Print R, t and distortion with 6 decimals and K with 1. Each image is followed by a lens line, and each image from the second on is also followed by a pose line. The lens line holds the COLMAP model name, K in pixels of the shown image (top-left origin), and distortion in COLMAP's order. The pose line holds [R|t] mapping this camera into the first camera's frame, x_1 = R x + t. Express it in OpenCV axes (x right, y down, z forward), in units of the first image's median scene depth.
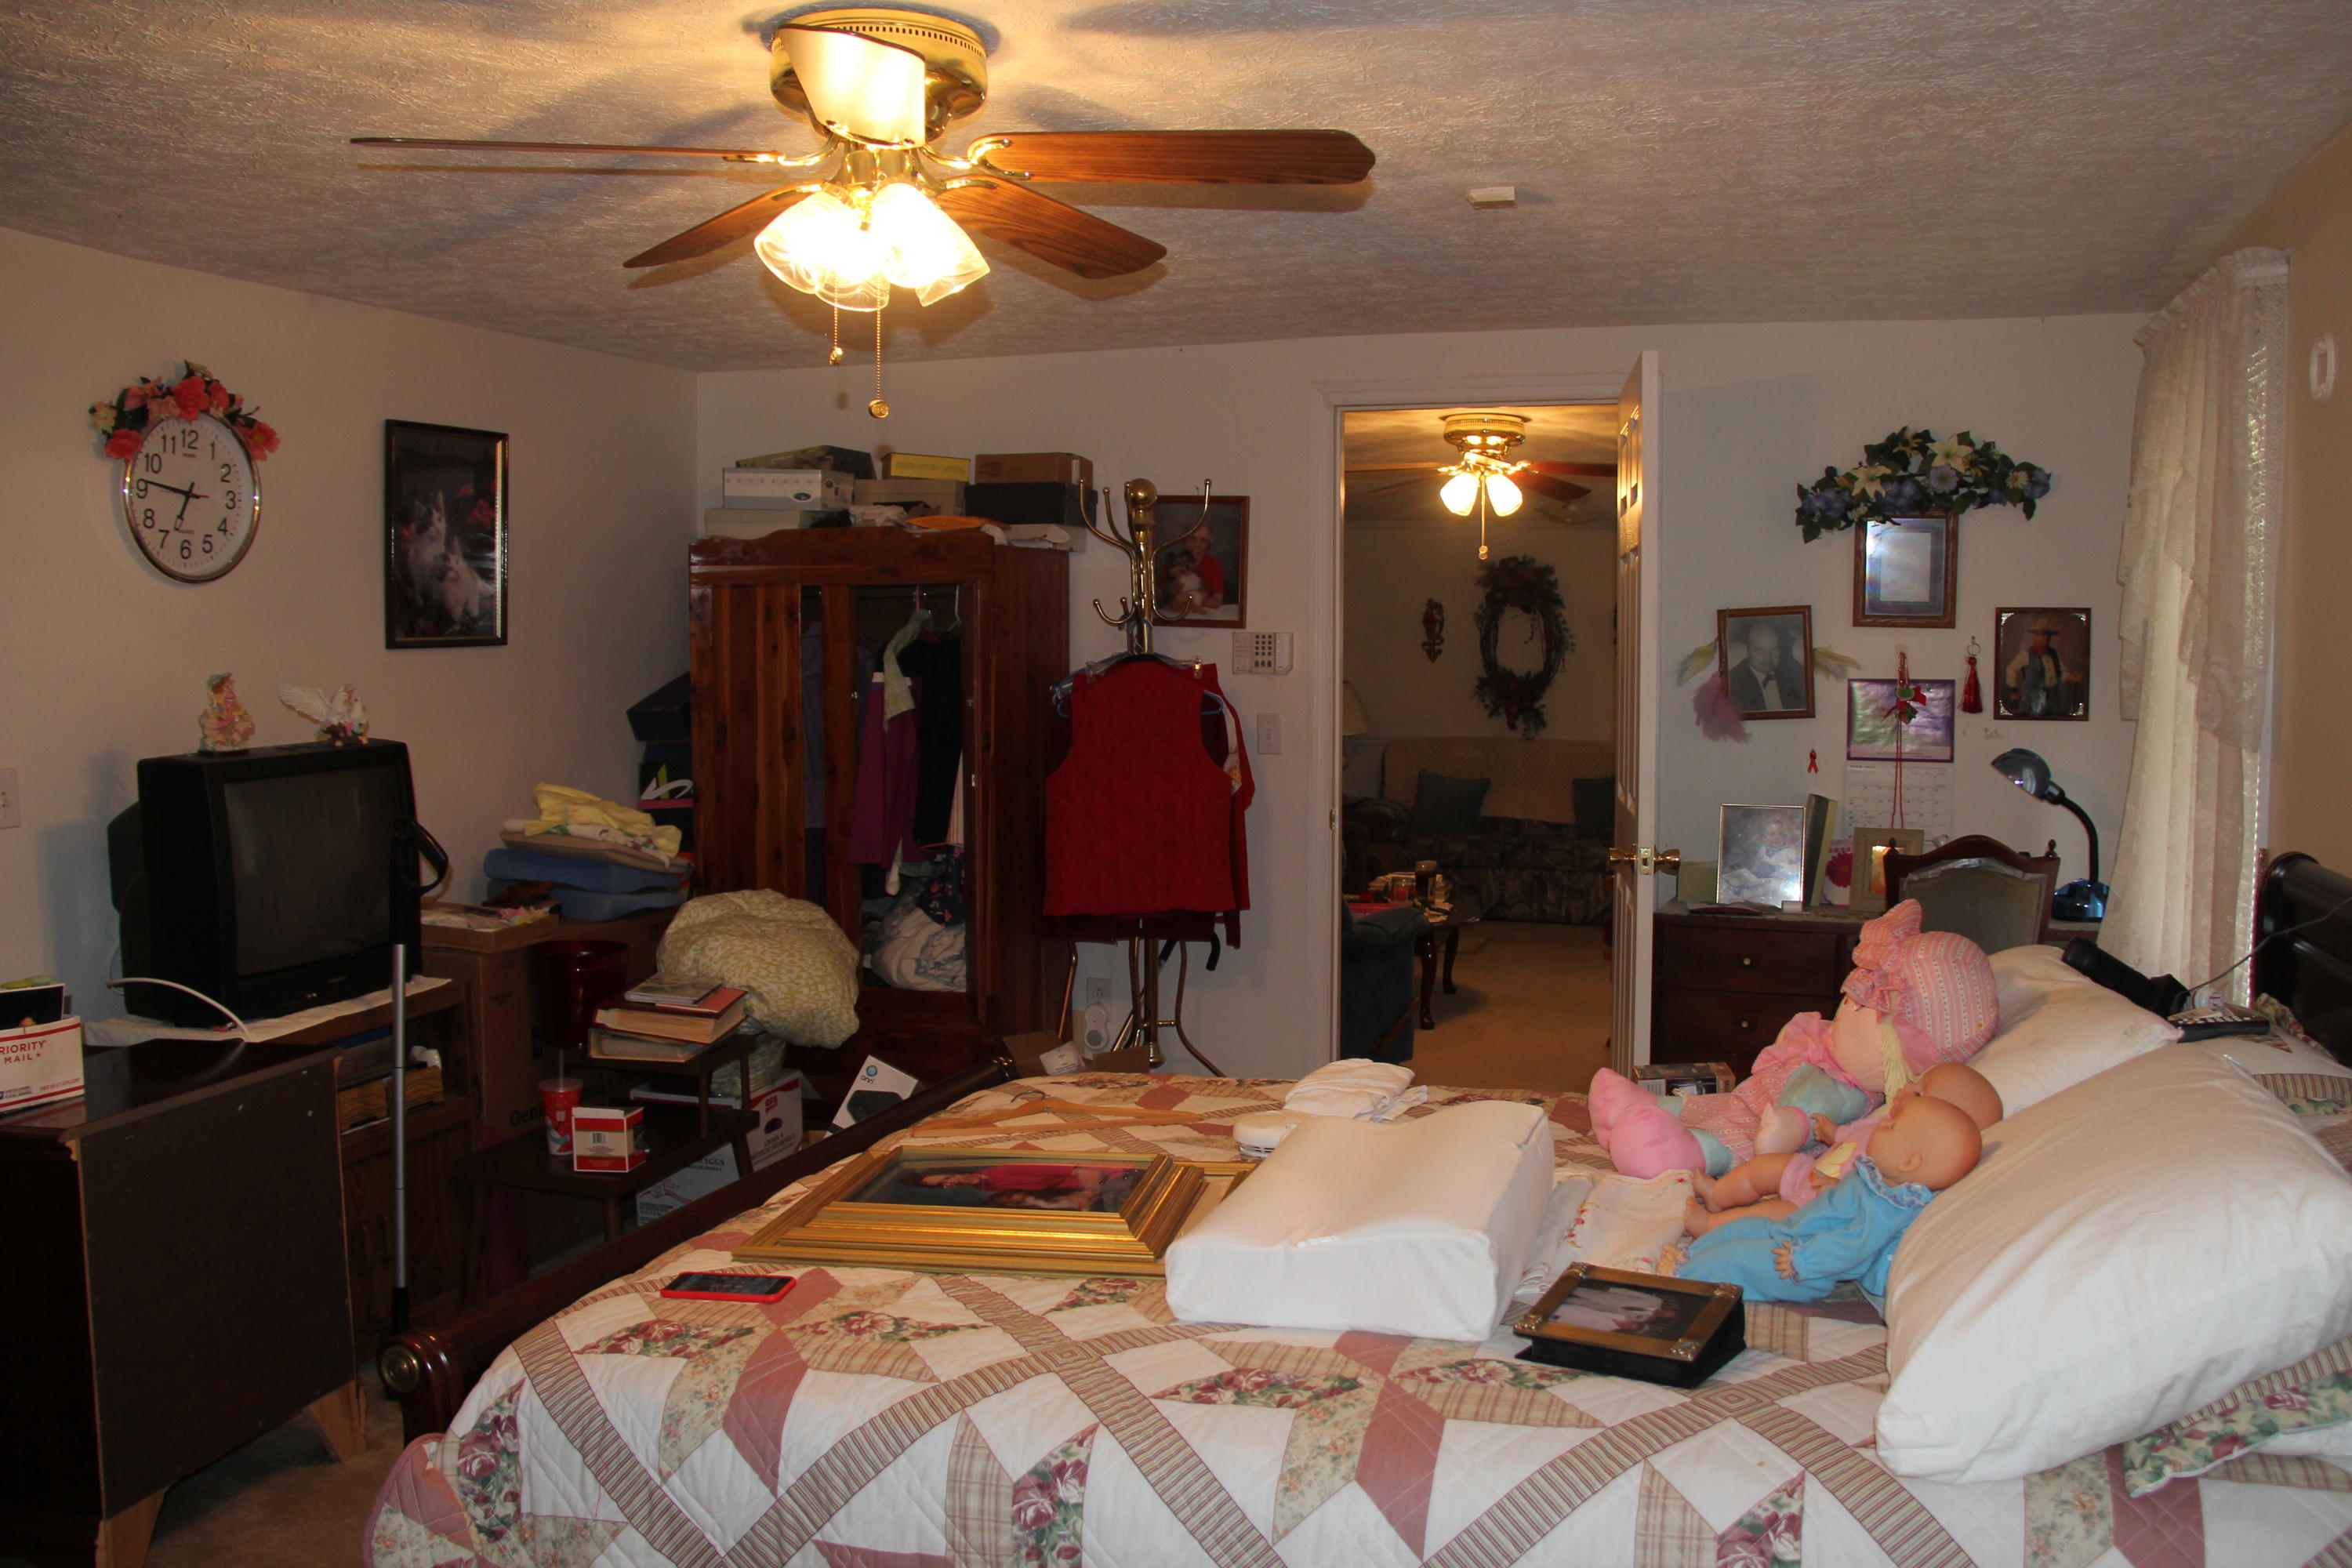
lens RADIAL K [[1949.4, 0, 1220.9], [0, 1949.4, 797.6], [0, 0, 1]] dist [-0.193220, 0.149881]
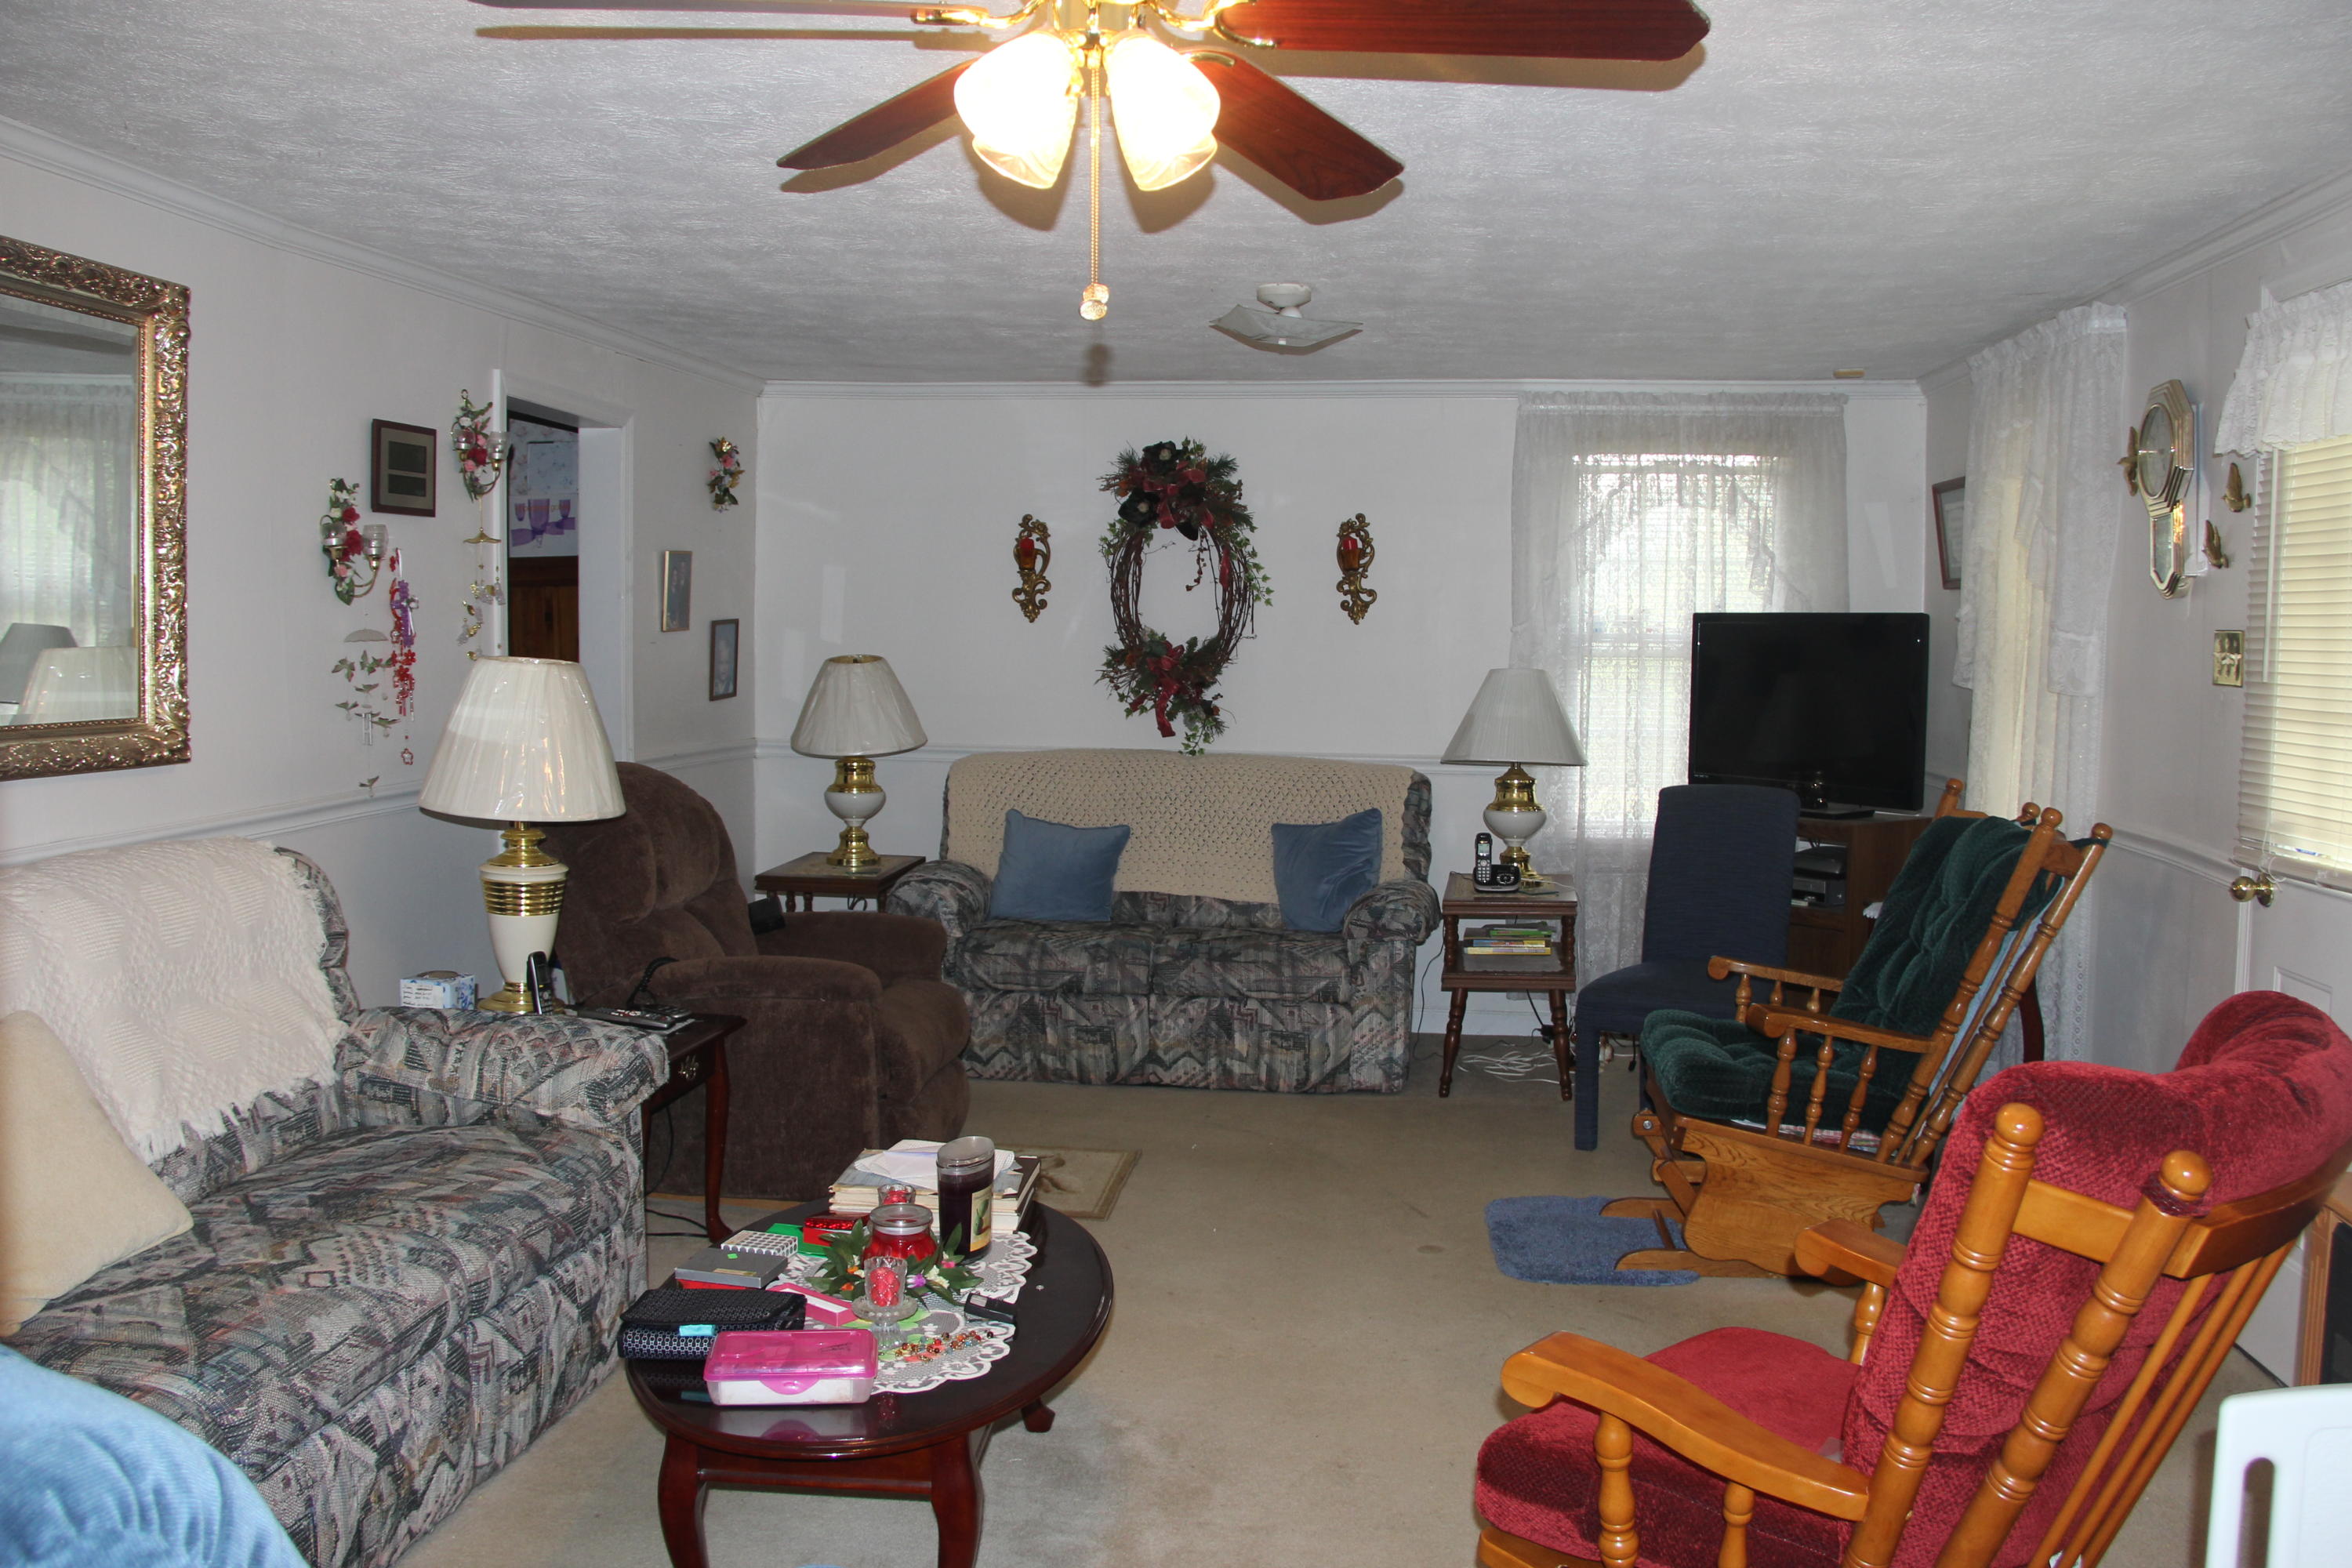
lens RADIAL K [[1949.4, 0, 1220.9], [0, 1949.4, 797.6], [0, 0, 1]] dist [-0.193220, 0.149881]
pose [[0.983256, -0.014393, 0.181659, 0.059768], [0.009442, 0.999561, 0.028092, -0.033467], [-0.181984, -0.025907, 0.982960, 0.422177]]
